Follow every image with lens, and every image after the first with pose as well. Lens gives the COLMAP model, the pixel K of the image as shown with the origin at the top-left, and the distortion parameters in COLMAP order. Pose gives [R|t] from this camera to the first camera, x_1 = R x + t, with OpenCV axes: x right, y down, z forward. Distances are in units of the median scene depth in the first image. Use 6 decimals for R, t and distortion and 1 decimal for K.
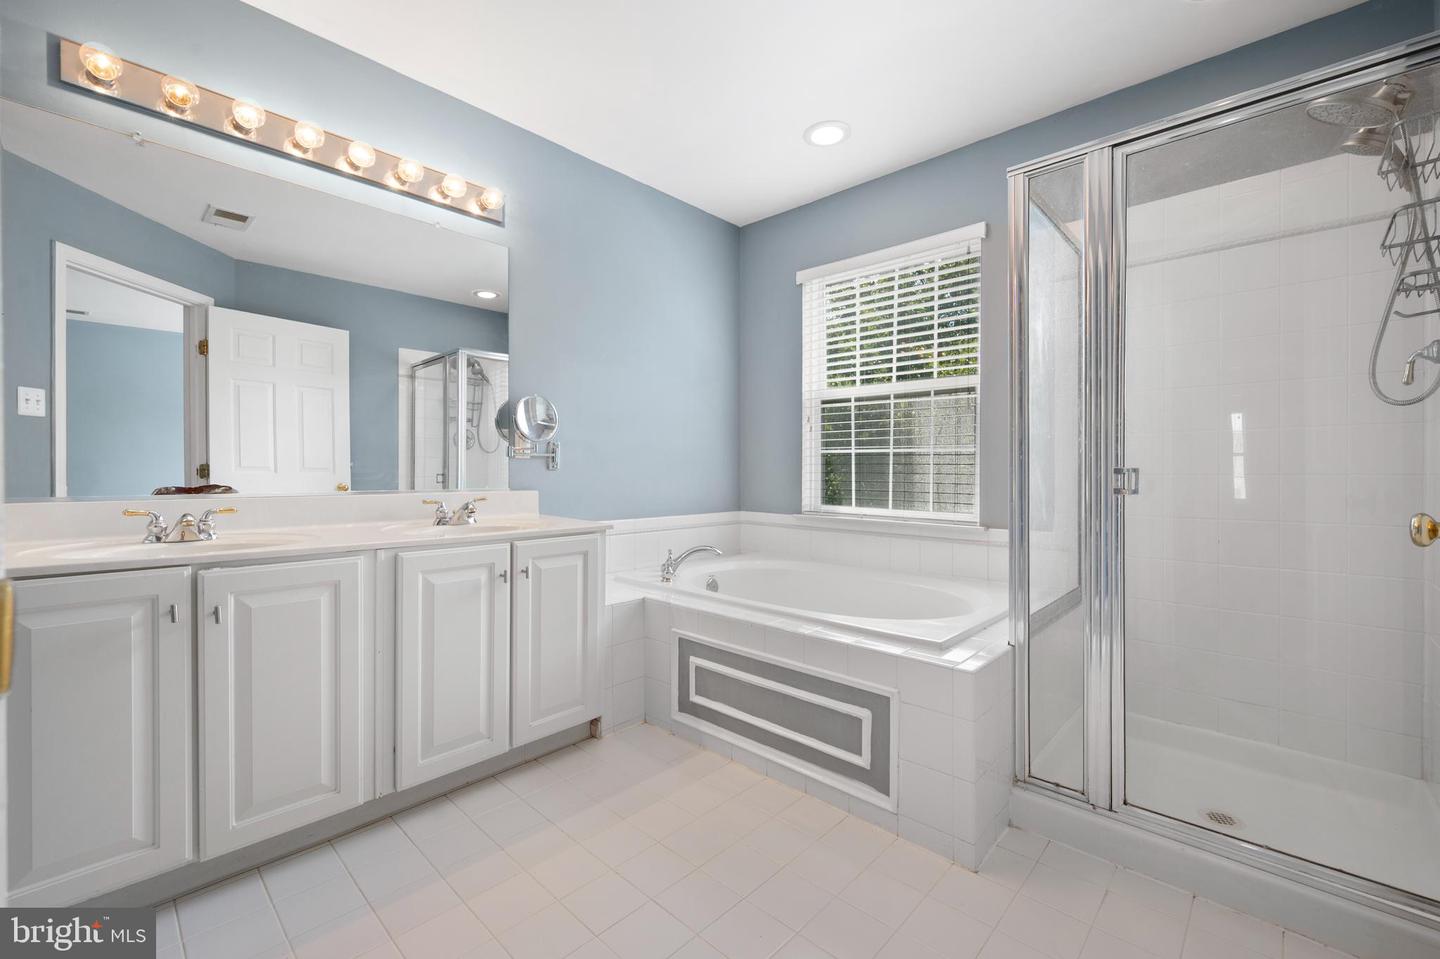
lens RADIAL K [[598.9, 0, 720.3], [0, 598.9, 475.5], [0, 0, 1]] dist [0.000357, 0.000325]
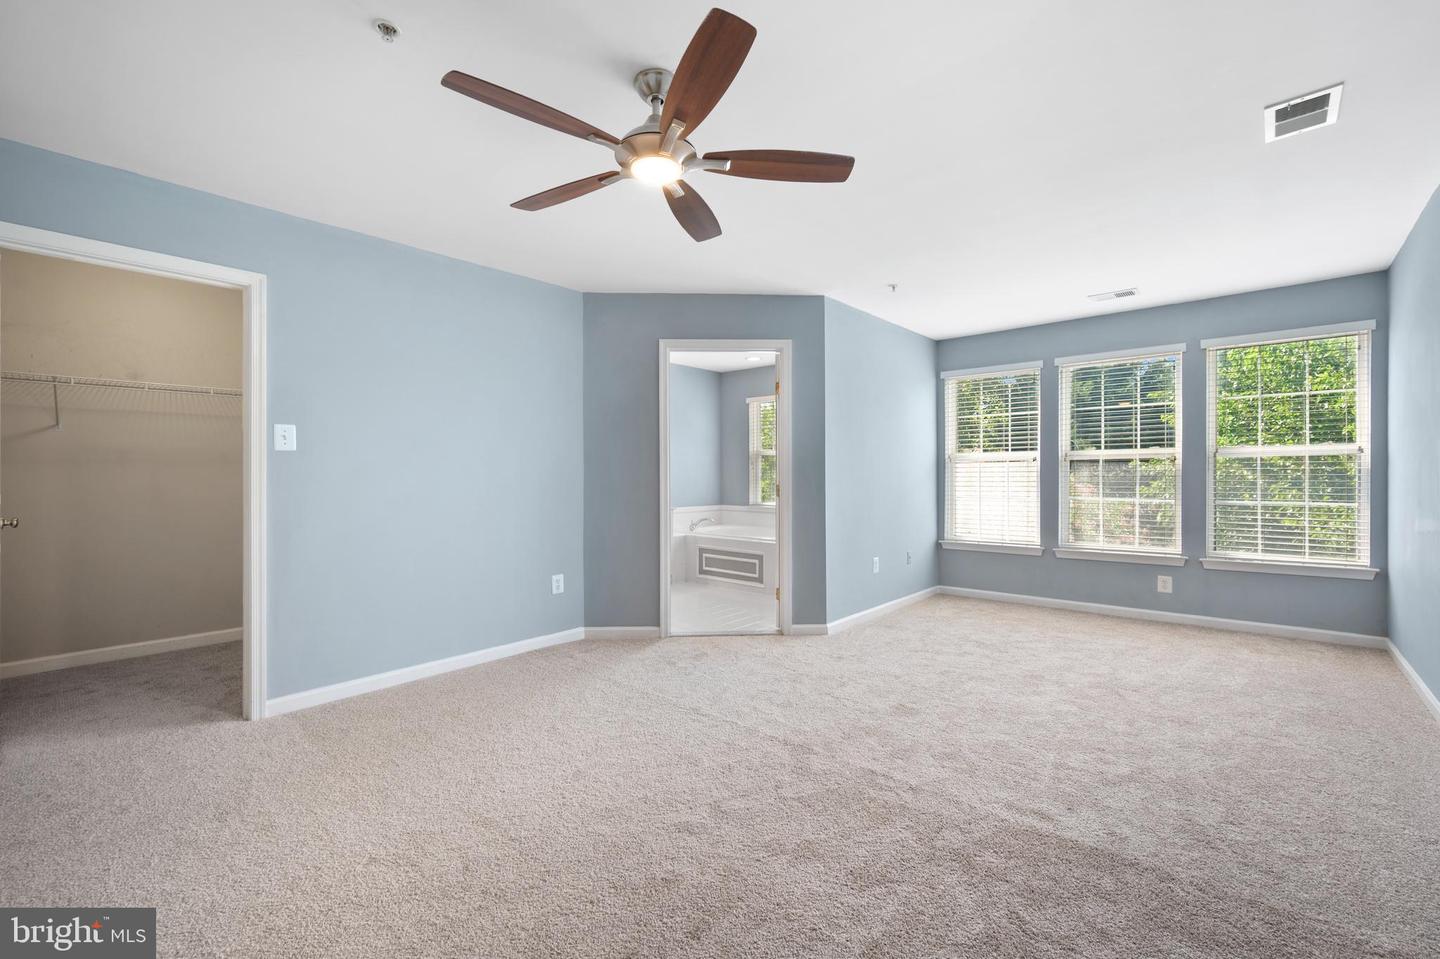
lens RADIAL K [[598.9, 0, 720.3], [0, 598.9, 475.5], [0, 0, 1]] dist [0.000357, 0.000325]
pose [[0.999865, -0.004469, 0.015807, -0.012194], [0.004558, 0.999974, -0.005618, -0.052857], [-0.015782, 0.005689, 0.999859, -1.852043]]
